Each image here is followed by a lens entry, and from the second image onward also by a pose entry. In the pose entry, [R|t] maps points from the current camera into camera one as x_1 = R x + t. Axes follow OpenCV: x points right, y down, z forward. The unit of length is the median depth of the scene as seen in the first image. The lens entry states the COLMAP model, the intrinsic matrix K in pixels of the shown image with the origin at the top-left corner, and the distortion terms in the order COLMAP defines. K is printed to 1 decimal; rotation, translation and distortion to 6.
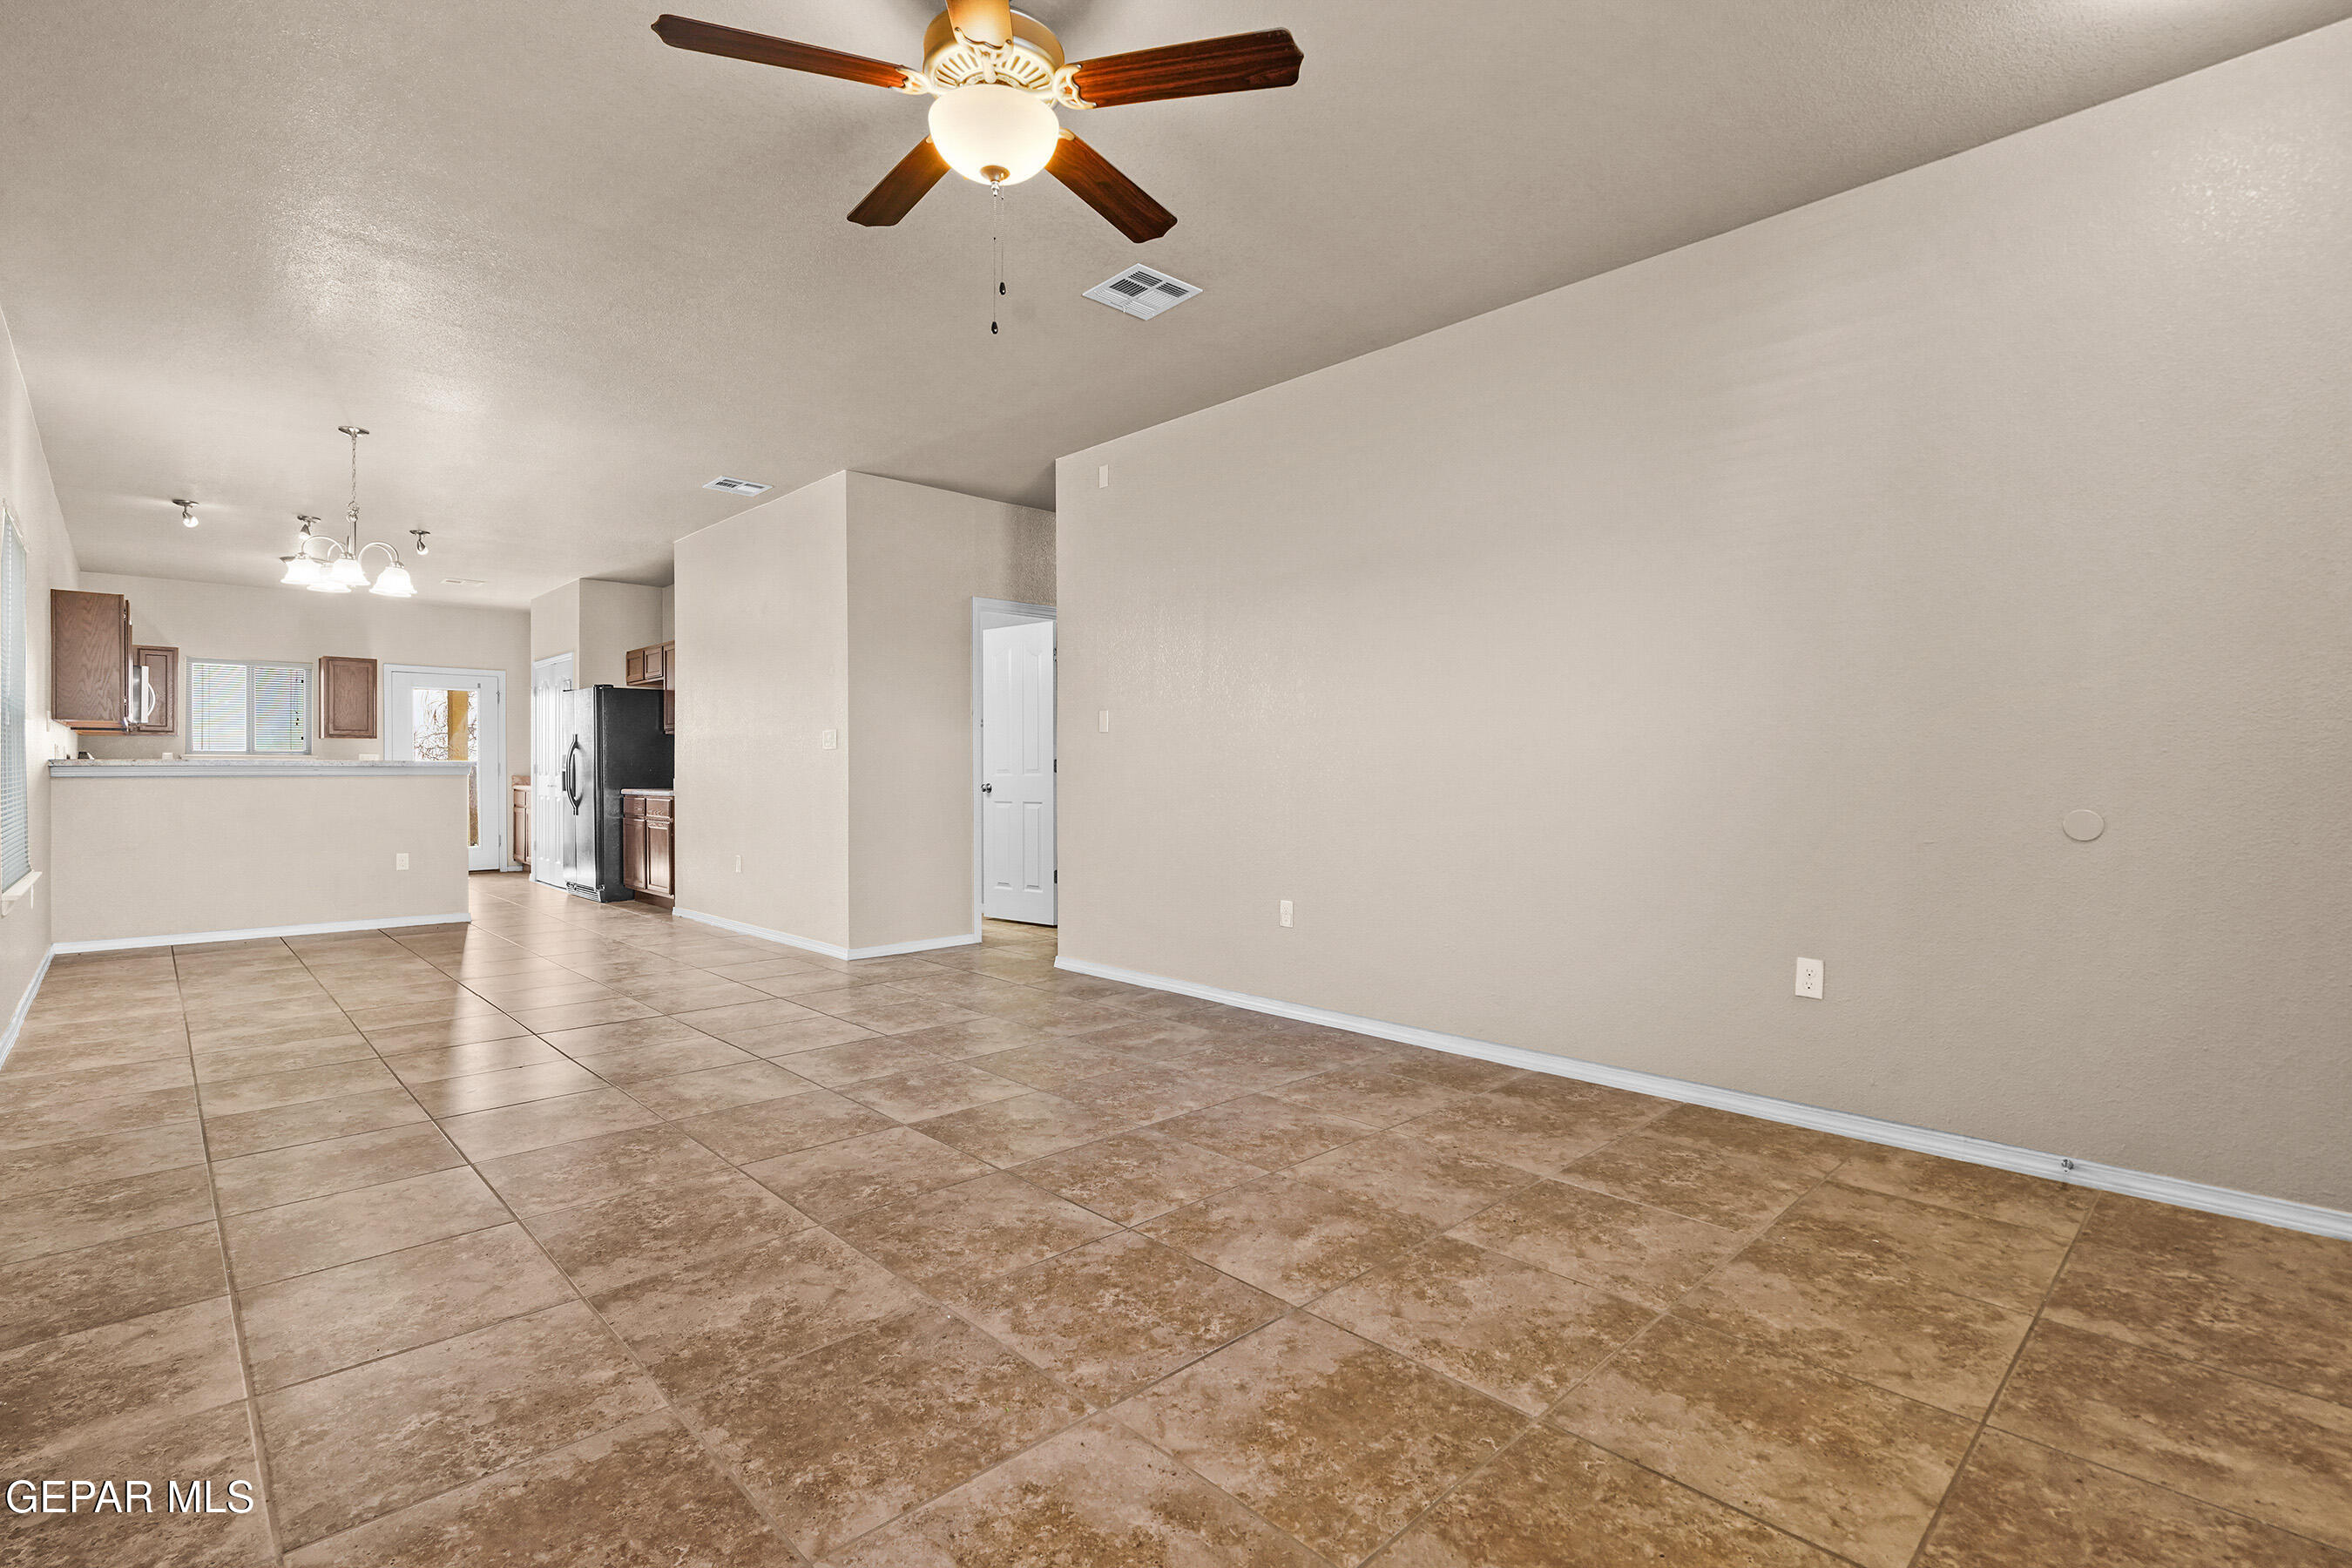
lens RADIAL K [[1086.6, 0, 1172.1], [0, 1086.6, 780.7], [0, 0, 1]] dist [-0.000005, -0.000090]
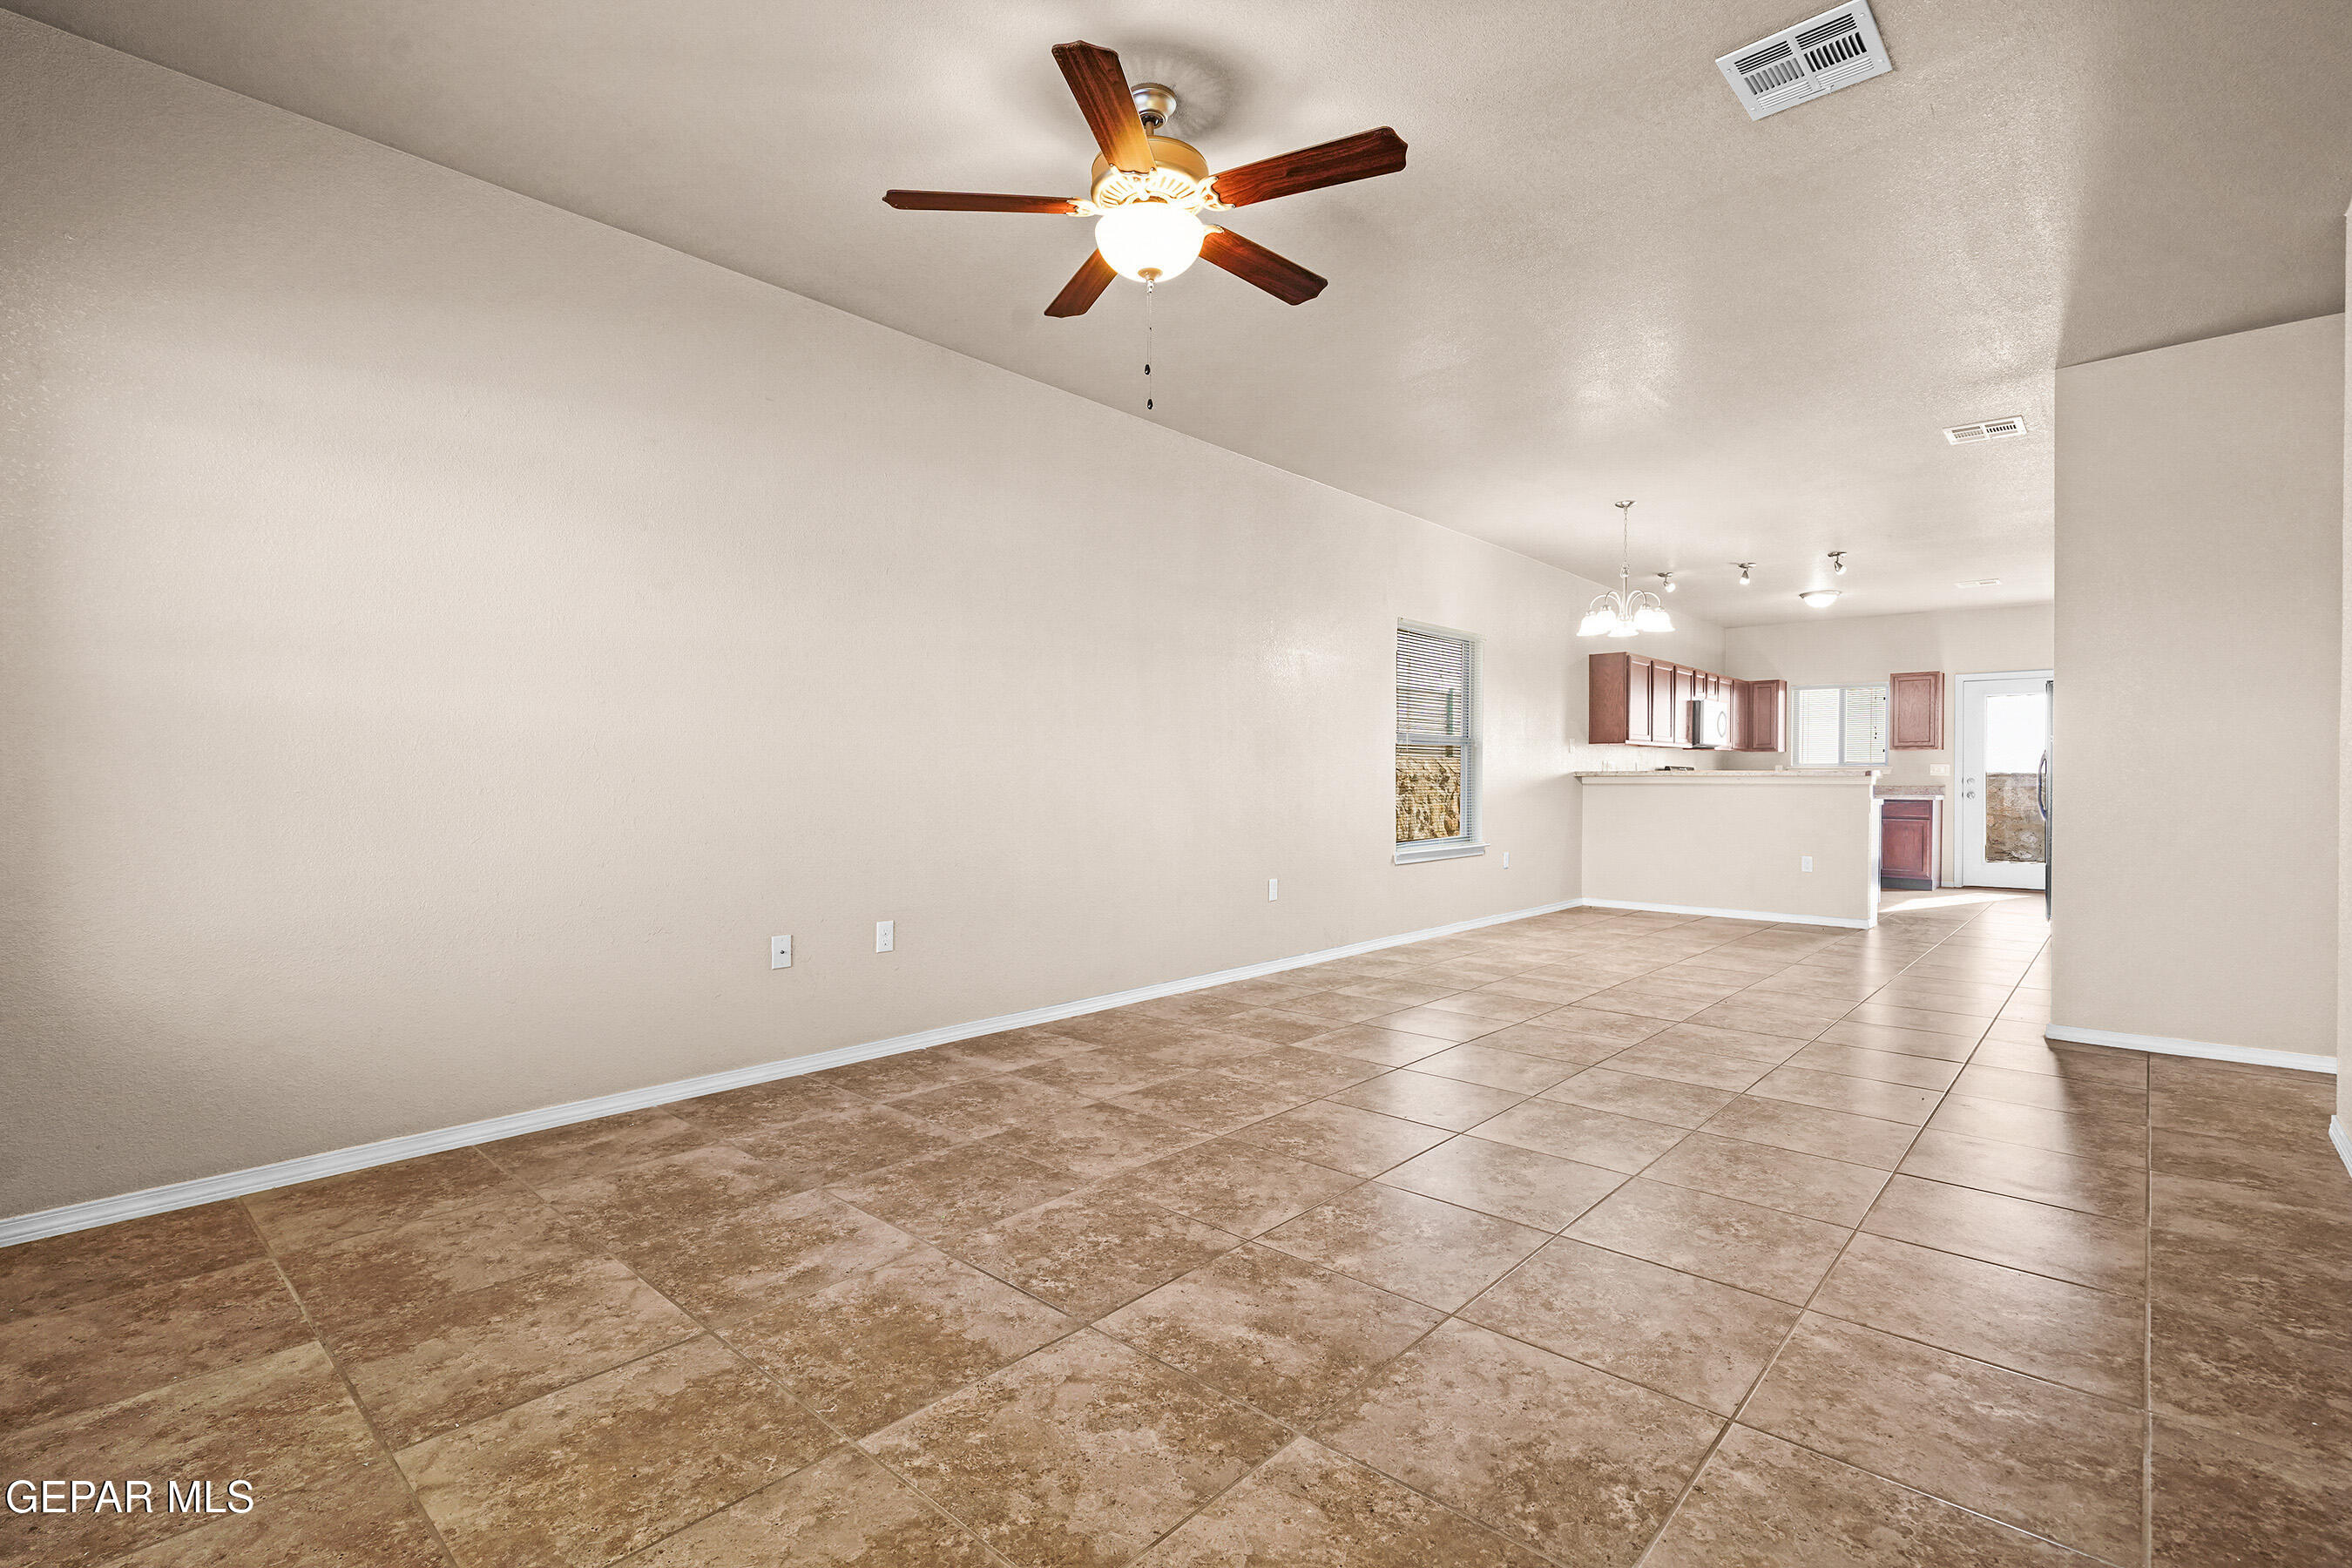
lens RADIAL K [[1086.6, 0, 1172.1], [0, 1086.6, 780.7], [0, 0, 1]] dist [-0.000005, -0.000090]
pose [[0.062822, 0.000670, -0.998025, 1.037018], [-0.011084, 0.999939, -0.000026, -0.004120], [0.997963, 0.011063, 0.062825, 0.955530]]
